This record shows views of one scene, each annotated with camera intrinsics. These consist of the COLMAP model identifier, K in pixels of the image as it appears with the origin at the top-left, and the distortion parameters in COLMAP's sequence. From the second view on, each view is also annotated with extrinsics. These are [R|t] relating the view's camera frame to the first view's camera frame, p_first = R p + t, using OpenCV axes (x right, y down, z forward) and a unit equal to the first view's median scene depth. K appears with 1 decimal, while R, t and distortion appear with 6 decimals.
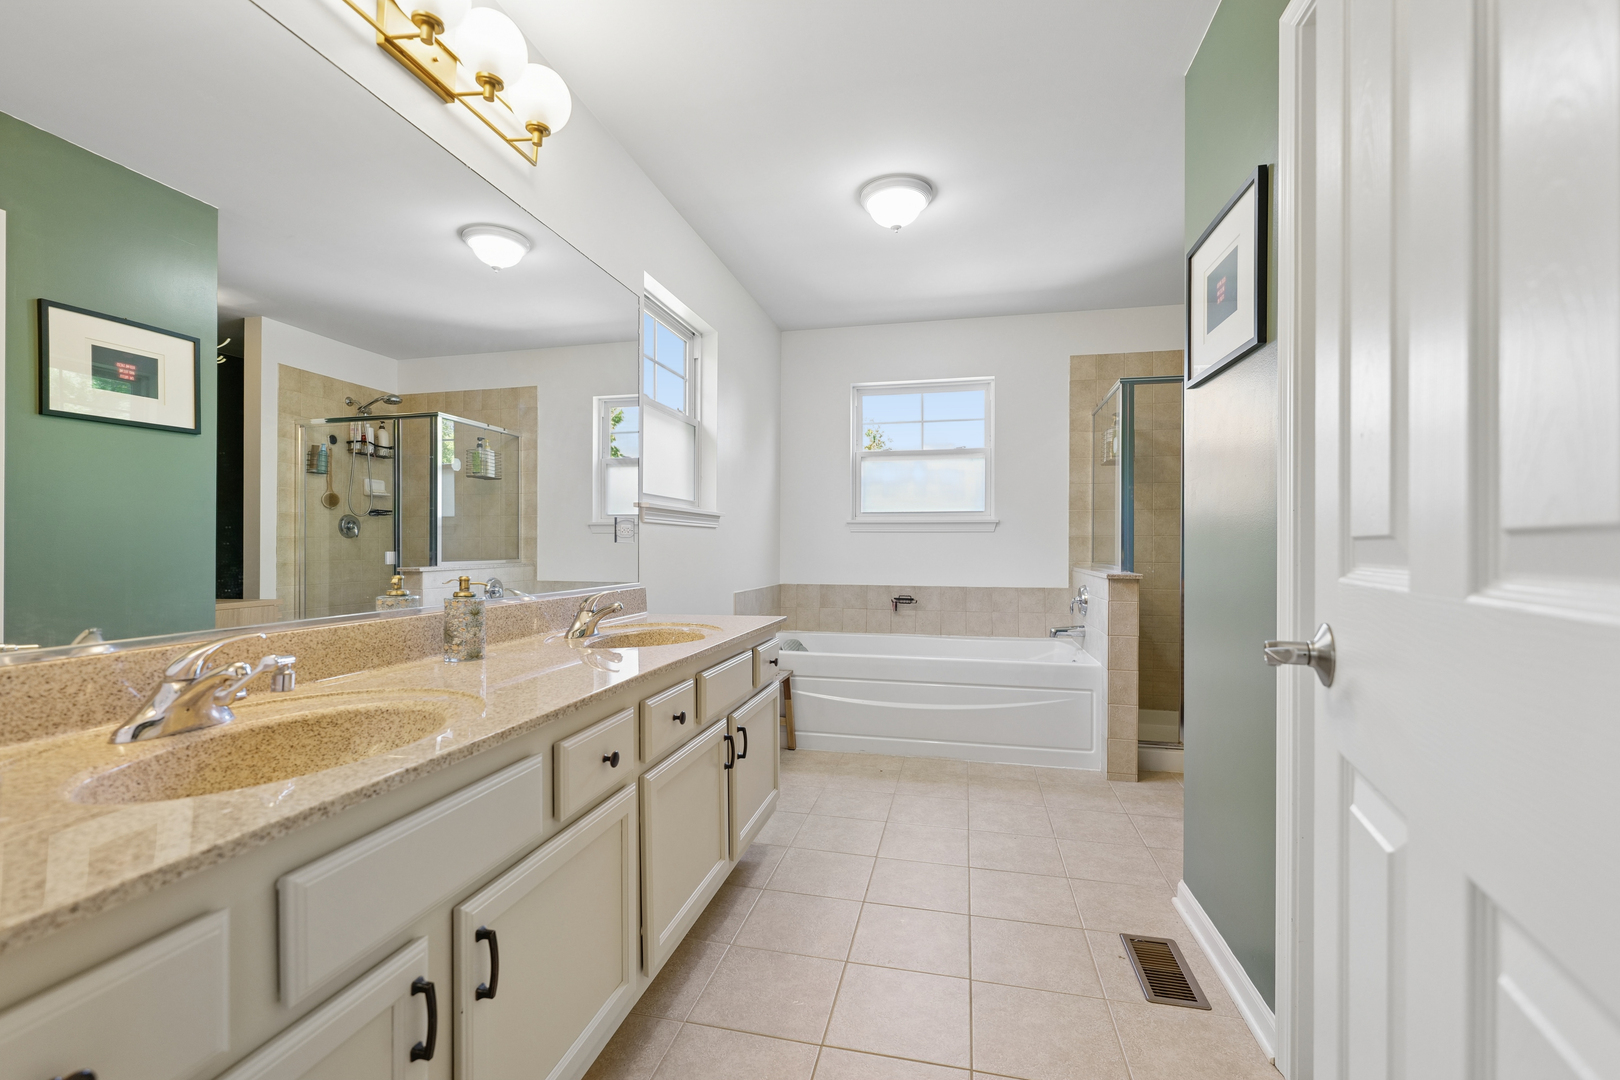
lens RADIAL K [[686.2, 0, 810.0], [0, 686.2, 540.0], [0, 0, 1]] dist [-0.001560, -0.000124]
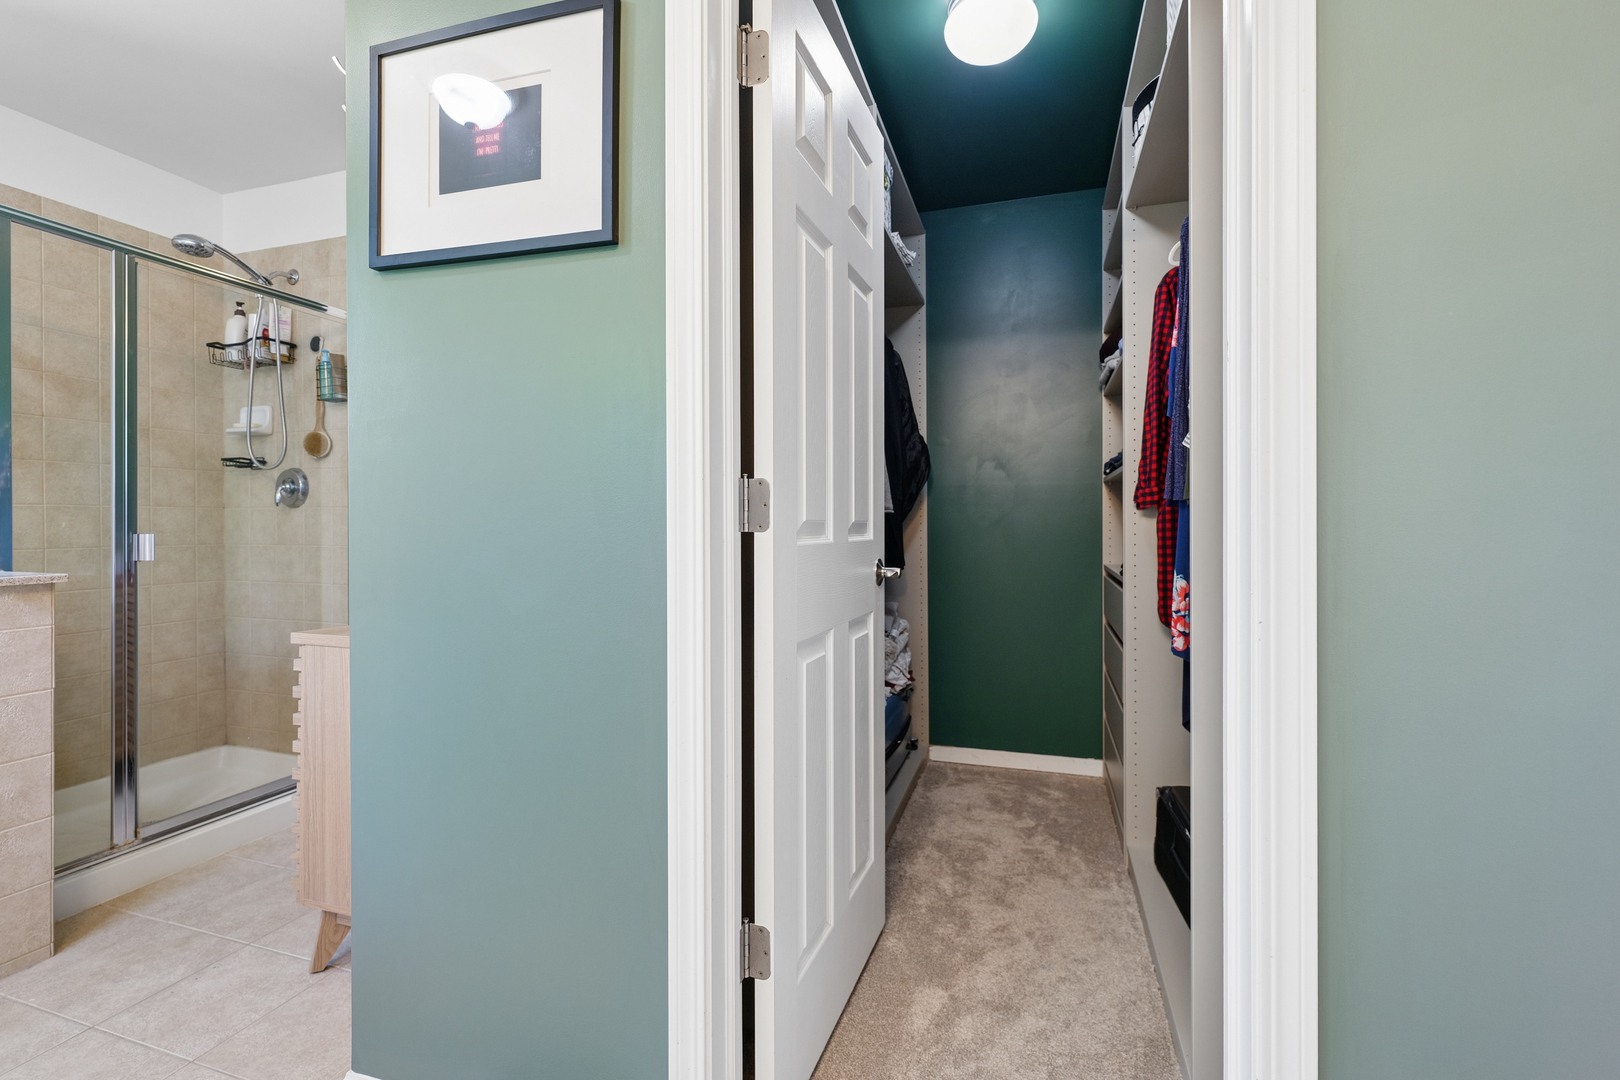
lens RADIAL K [[696.8, 0, 818.2], [0, 696.8, 525.0], [0, 0, 1]] dist [-0.000873, -0.000229]
pose [[0.074865, -0.008613, 0.997156, -0.018542], [-0.009246, 0.999914, 0.009331, 0.000028], [-0.997151, -0.009918, 0.074779, 0.261876]]
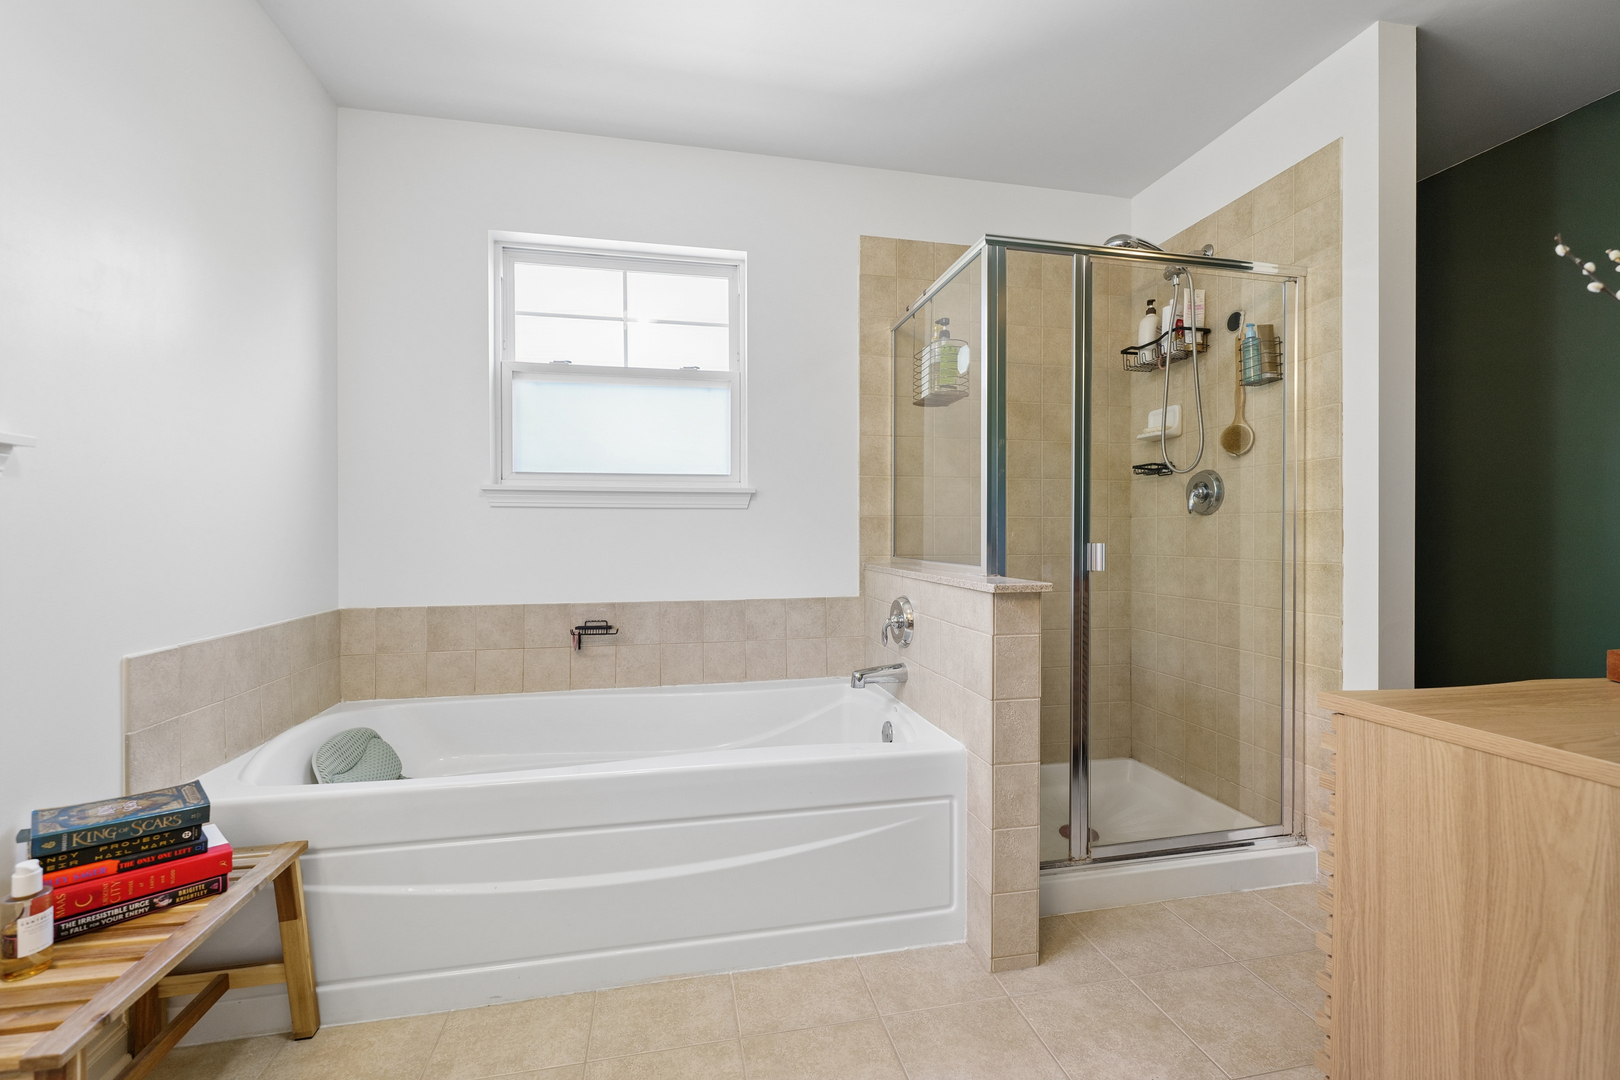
lens RADIAL K [[686.2, 0, 810.0], [0, 686.2, 540.0], [0, 0, 1]] dist [-0.001560, -0.000124]
pose [[0.907818, -0.008647, 0.419276, 0.064734], [0.000354, 0.999803, 0.019853, 0.003948], [-0.419365, -0.017875, 0.907642, 0.432866]]
